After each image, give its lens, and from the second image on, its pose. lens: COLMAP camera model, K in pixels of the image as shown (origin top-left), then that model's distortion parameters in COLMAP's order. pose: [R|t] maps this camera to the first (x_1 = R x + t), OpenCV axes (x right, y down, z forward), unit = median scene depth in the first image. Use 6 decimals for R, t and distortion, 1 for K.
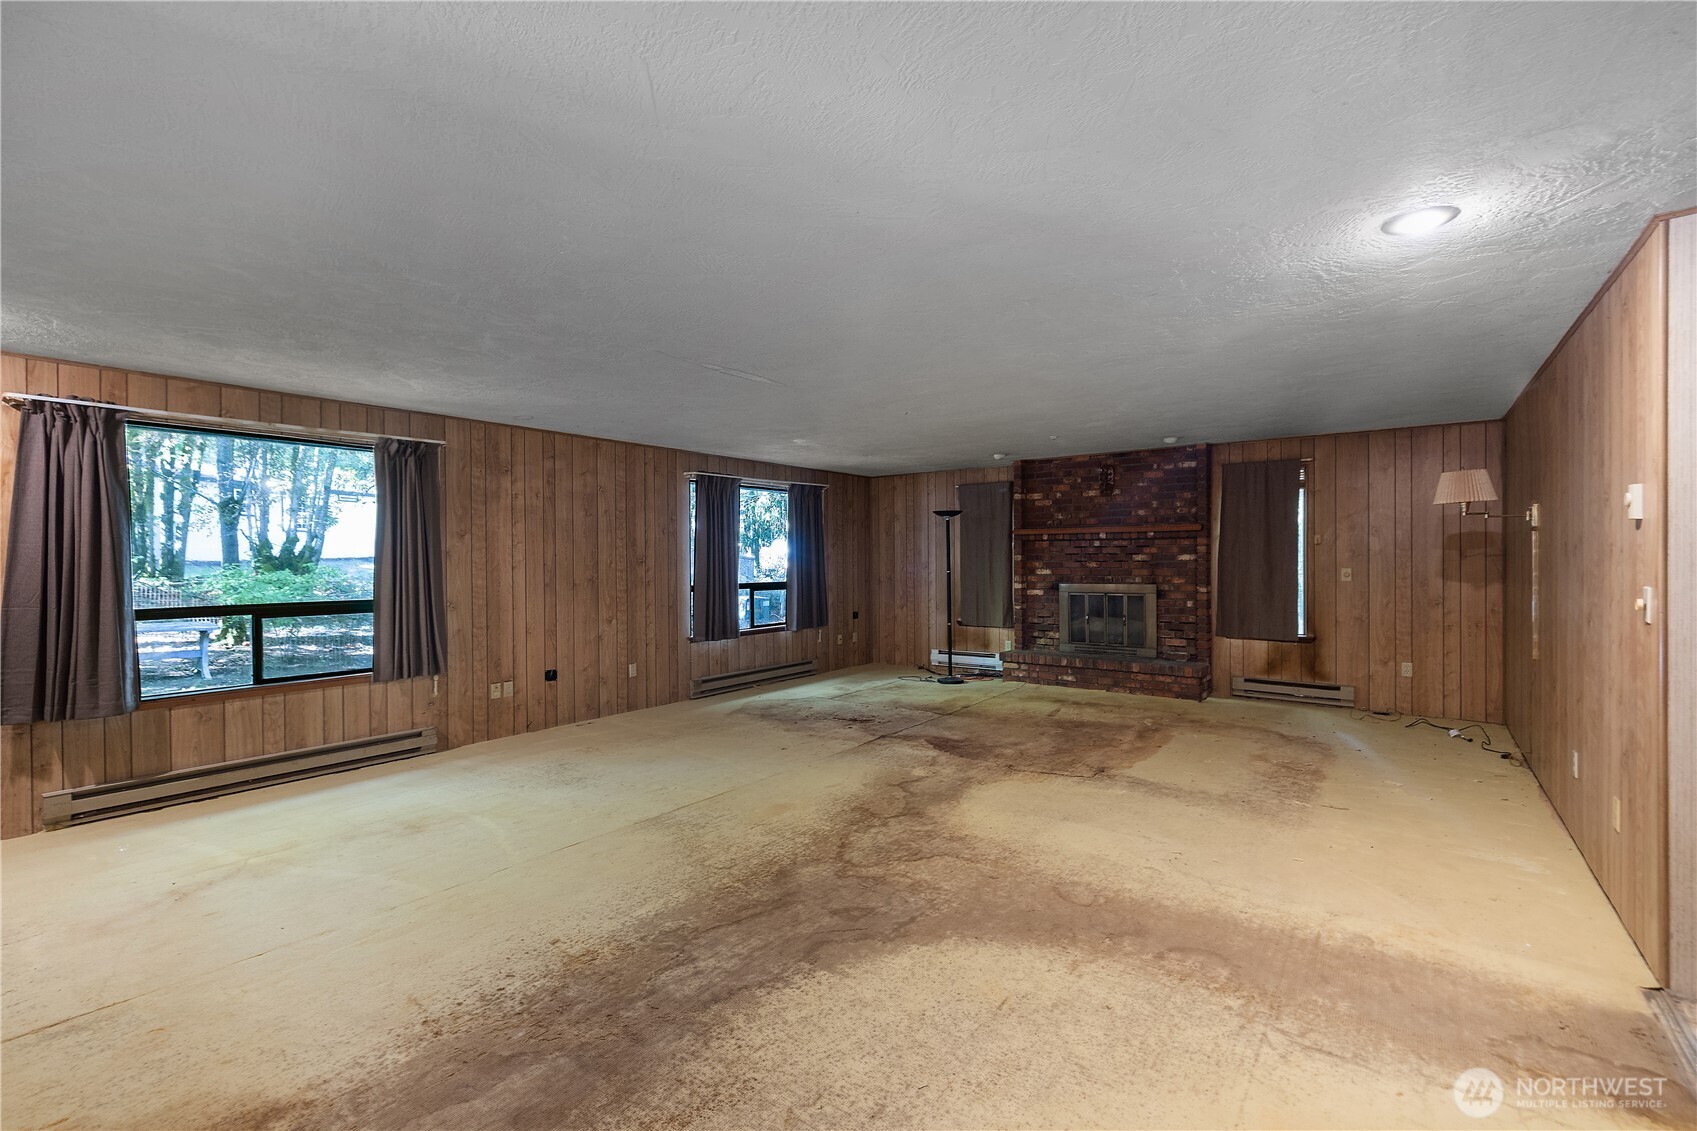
lens RADIAL K [[735.6, 0, 840.8], [0, 735.6, 562.9], [0, 0, 1]] dist [0.003520, -0.000705]
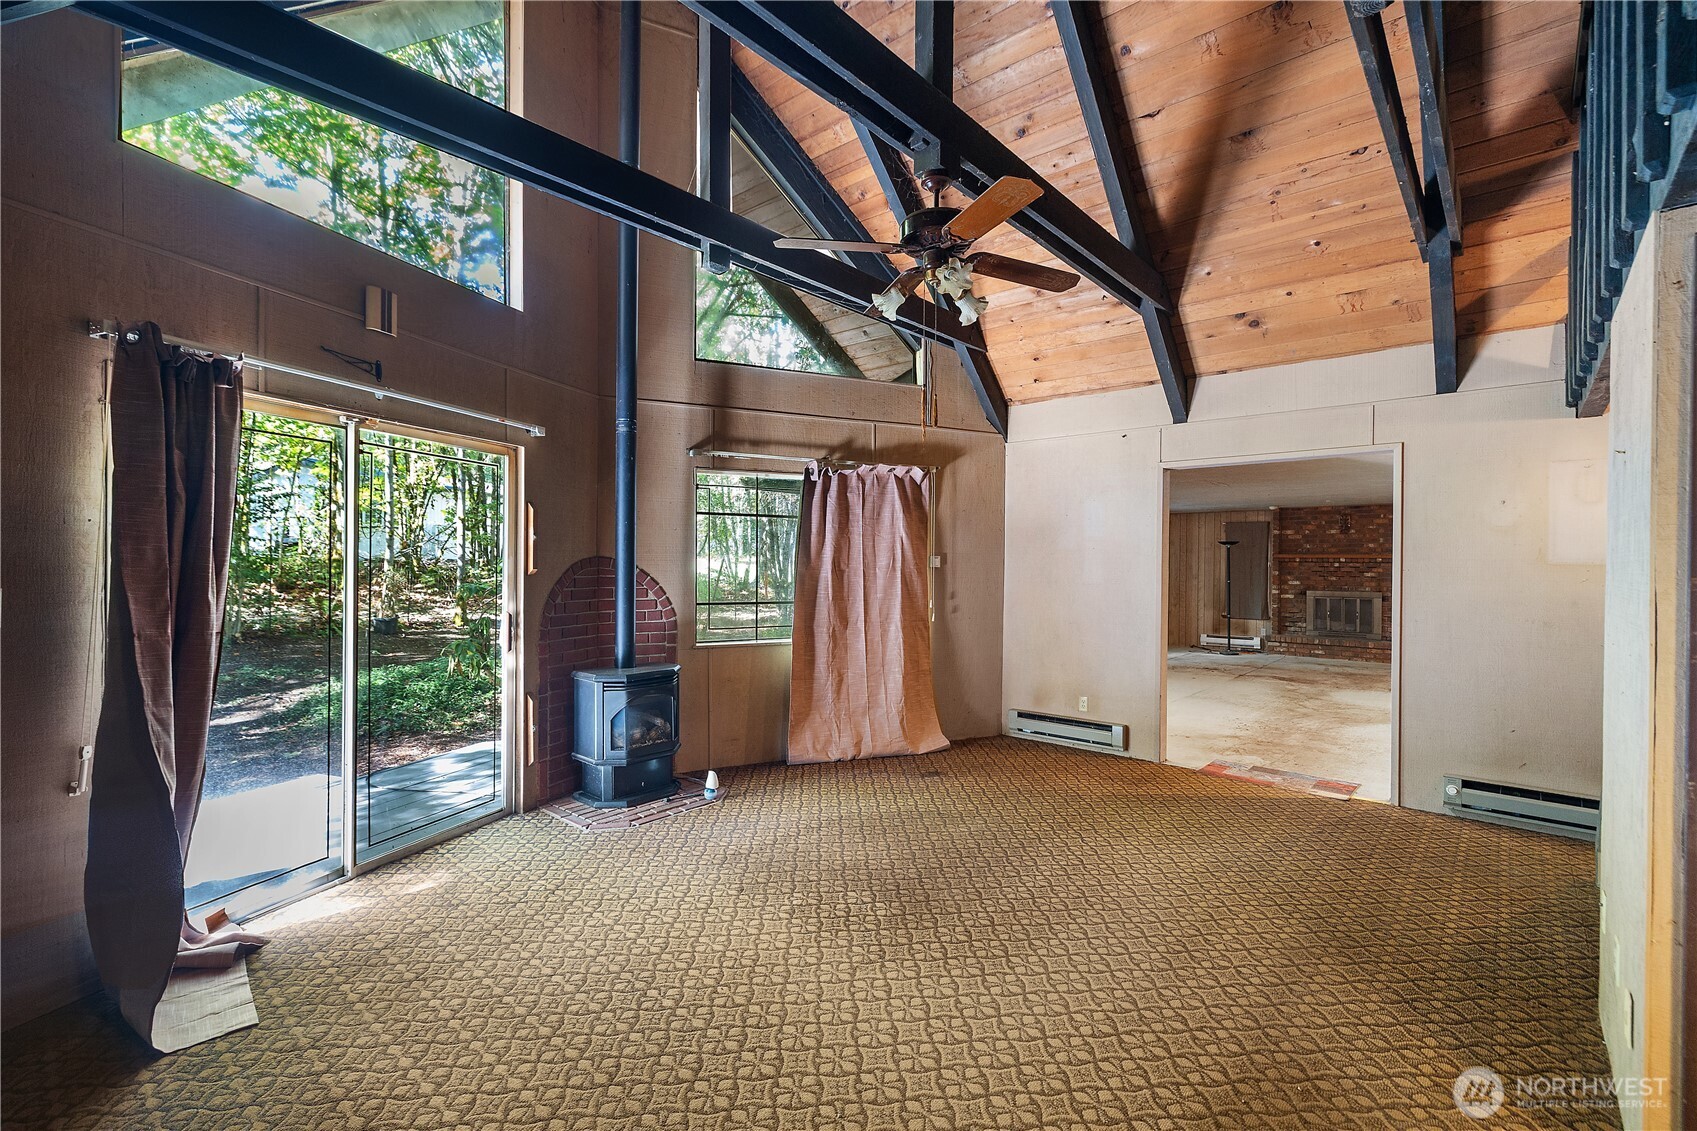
lens RADIAL K [[735.6, 0, 844.0], [0, 735.6, 569.2], [0, 0, 1]] dist [0.003520, -0.000705]
pose [[0.996237, 0.015605, -0.085257, -0.624483], [-0.015333, 0.999875, 0.003839, -0.008707], [0.085306, -0.002517, 0.996352, -0.703070]]
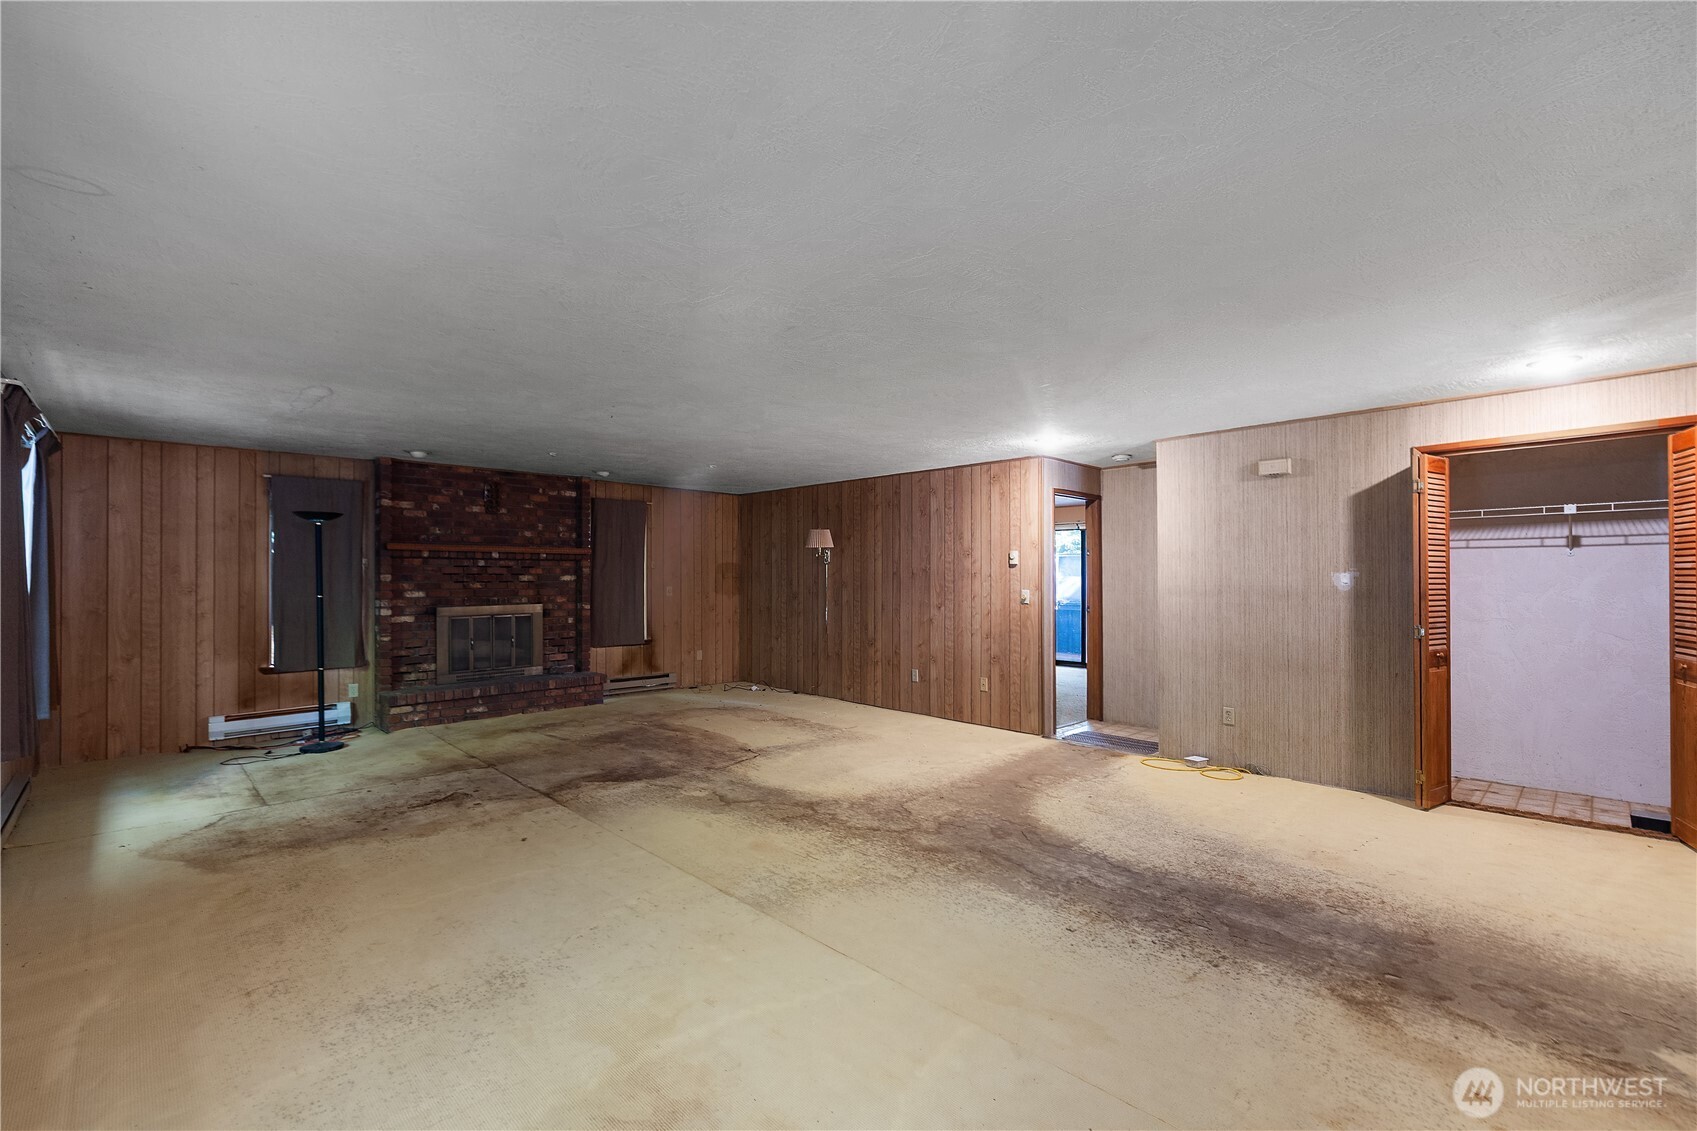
lens RADIAL K [[735.6, 0, 852.0], [0, 735.6, 568.3], [0, 0, 1]] dist [0.003520, -0.000705]
pose [[0.145999, 0.017811, 0.989124, -0.600045], [0.006125, 0.999802, -0.018908, 0.001499], [-0.989266, 0.008819, 0.145861, 0.458581]]
